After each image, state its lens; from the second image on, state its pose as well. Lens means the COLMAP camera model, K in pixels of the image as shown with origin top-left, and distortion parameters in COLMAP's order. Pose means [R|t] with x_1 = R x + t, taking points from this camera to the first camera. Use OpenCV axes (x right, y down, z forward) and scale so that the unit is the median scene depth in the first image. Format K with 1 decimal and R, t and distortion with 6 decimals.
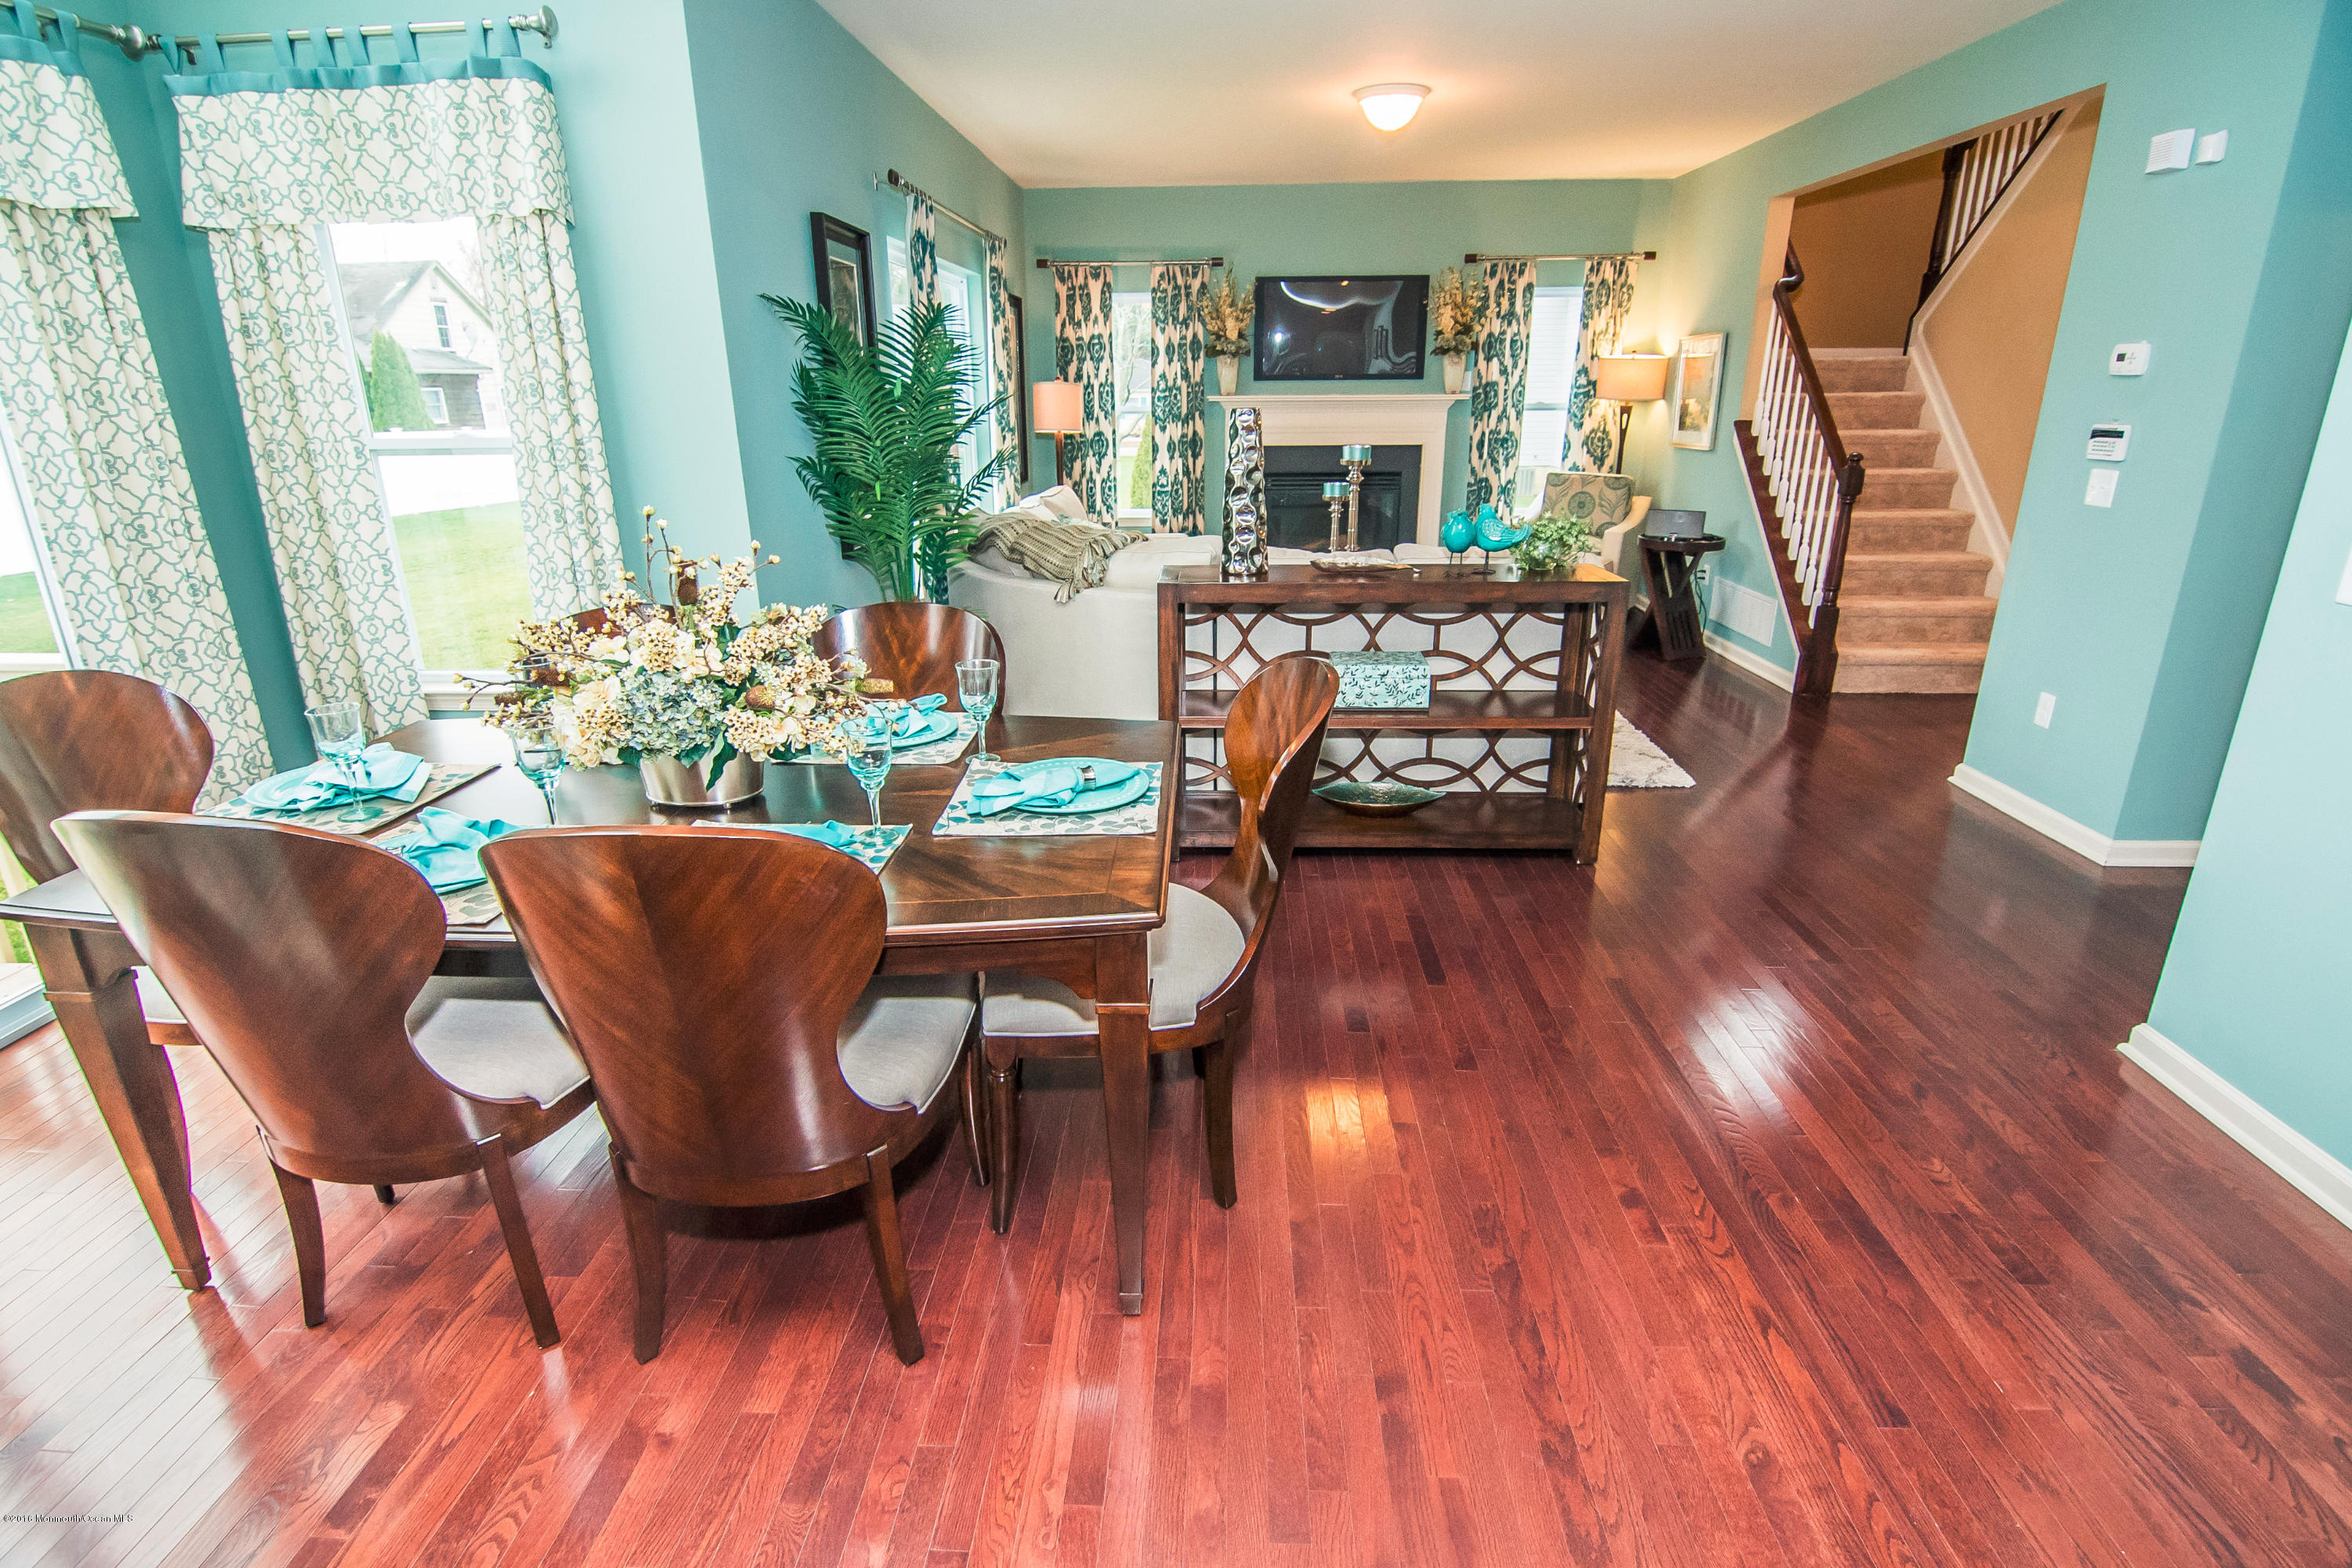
lens RADIAL K [[1134.8, 0, 1176.0], [0, 1134.8, 784.0], [0, 0, 1]] dist [-0.002386, -0.011540]
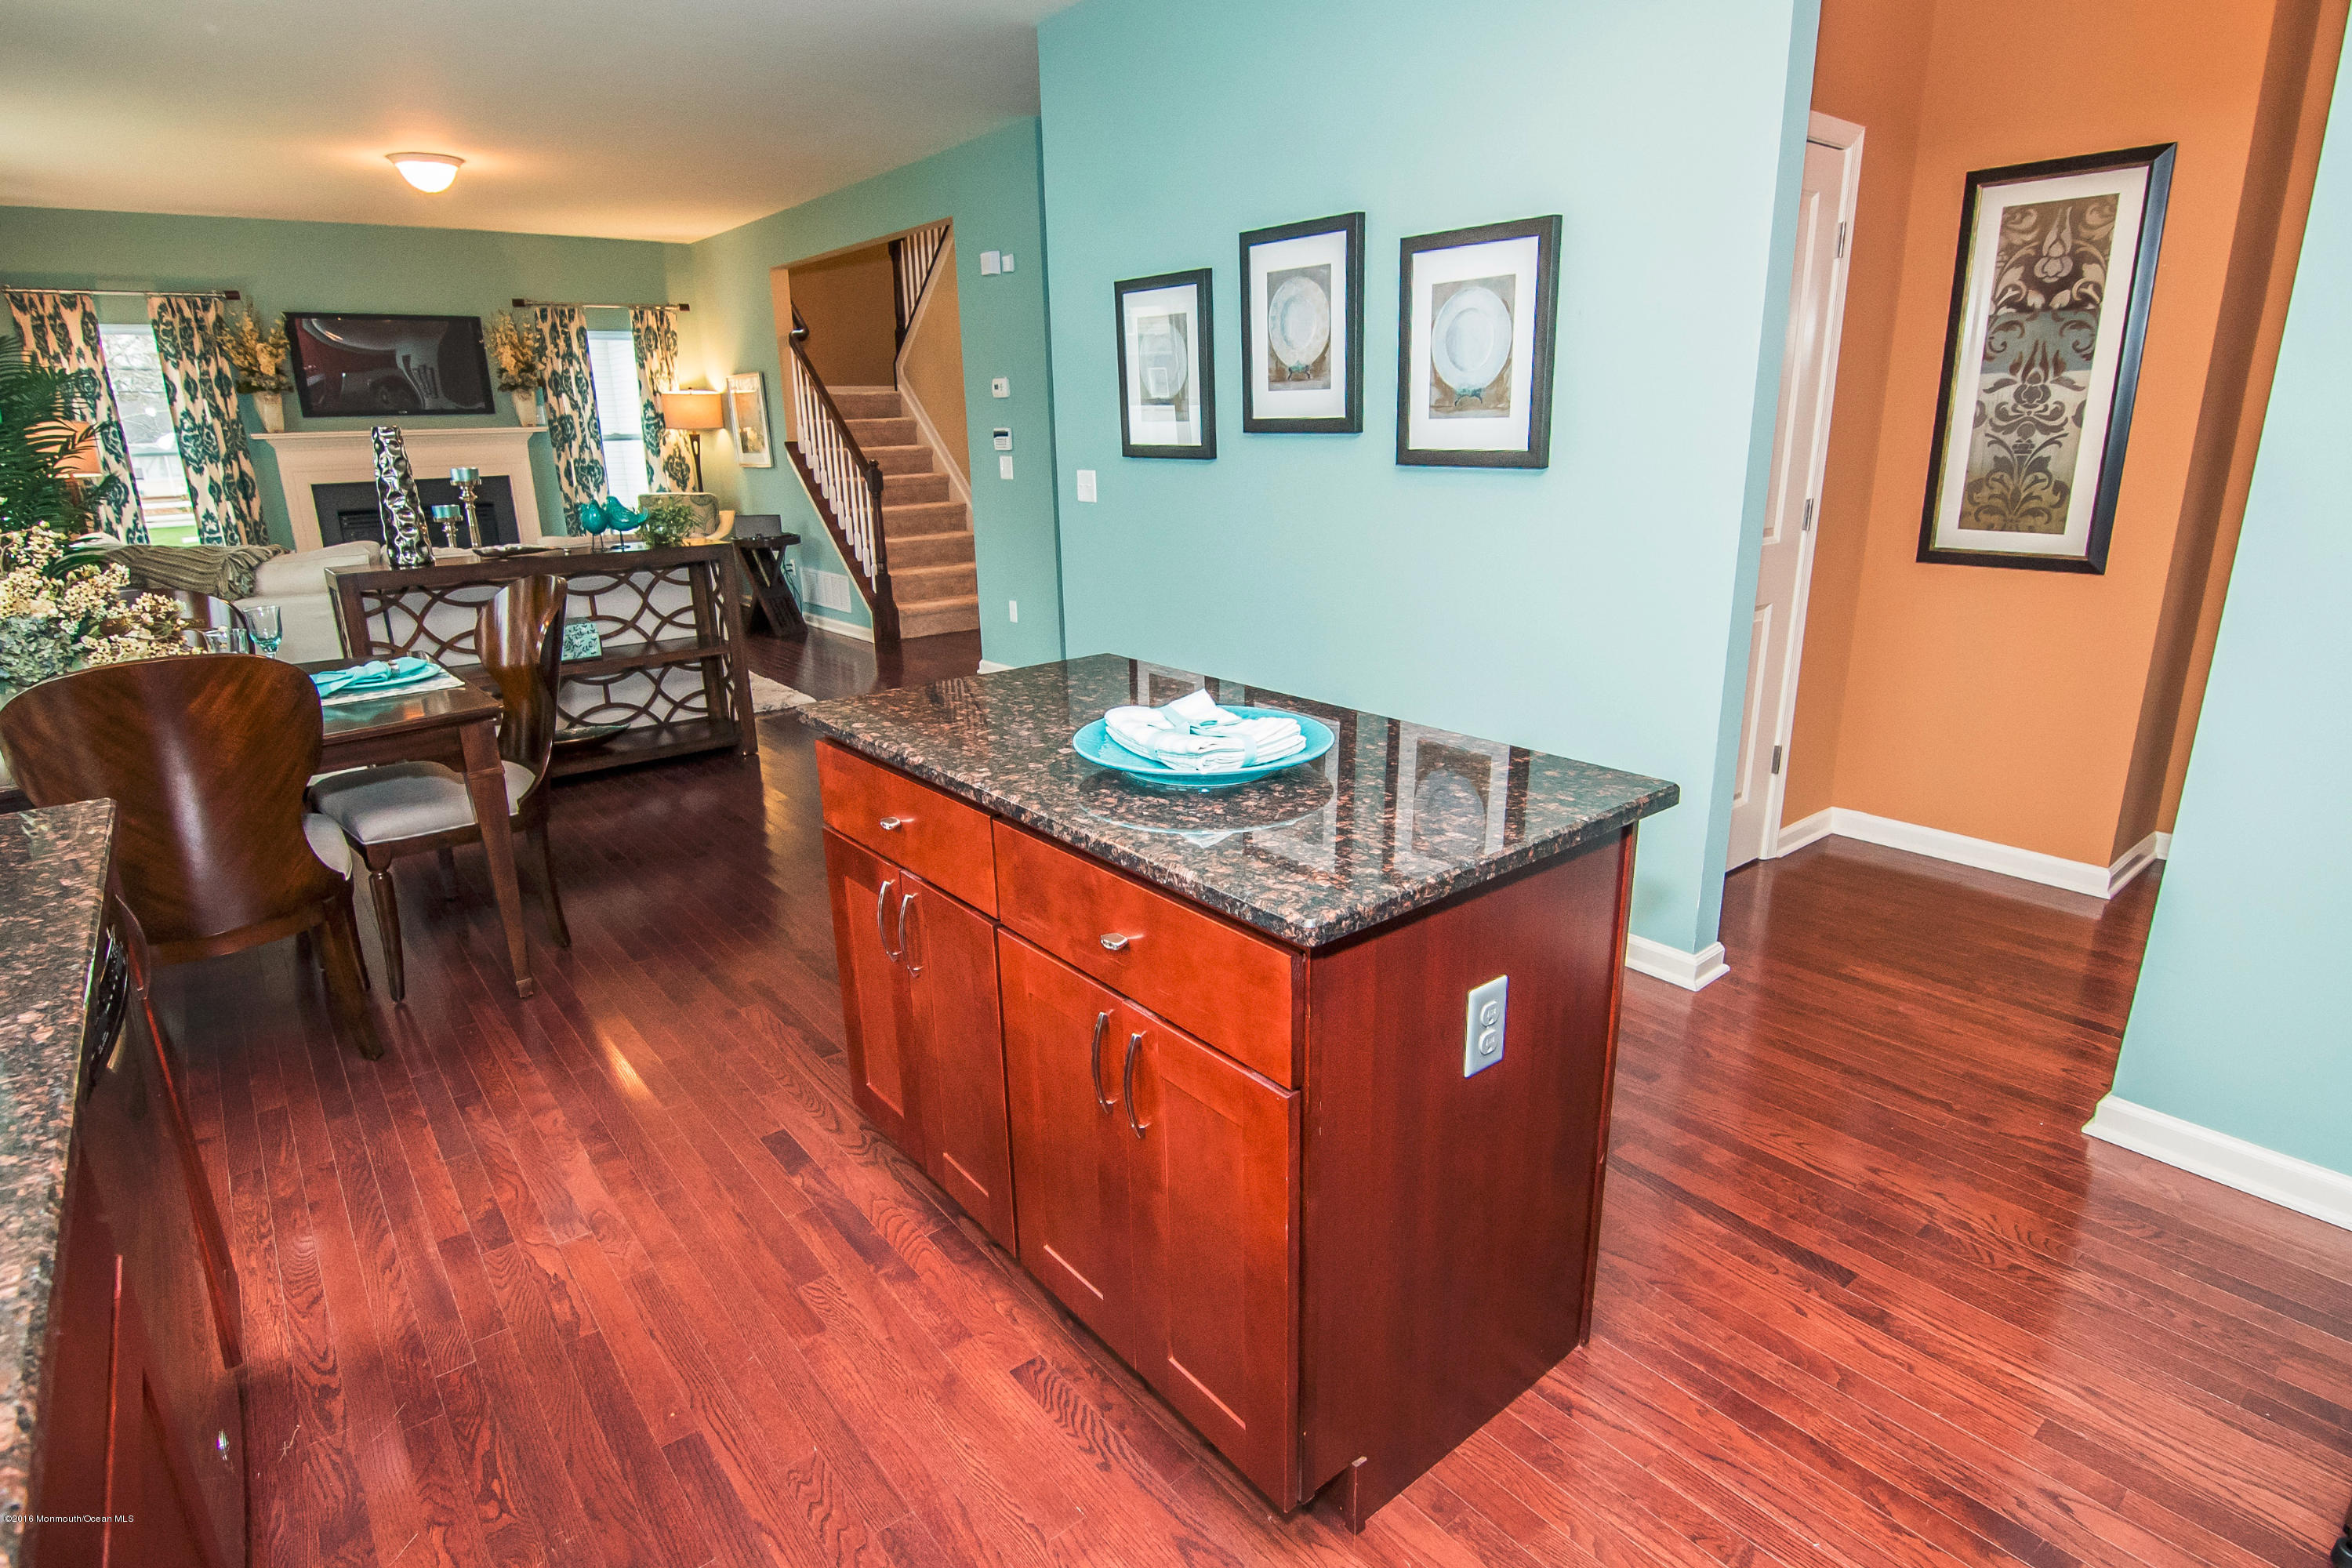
lens RADIAL K [[1219.9, 0, 1158.9], [0, 1219.9, 780.7], [0, 0, 1]] dist [0.001122, -0.012632]
pose [[0.753388, -0.195399, 0.627875, -0.100137], [0.231804, 0.972454, 0.024492, 0.093467], [-0.615365, 0.127092, 0.777929, -0.224324]]
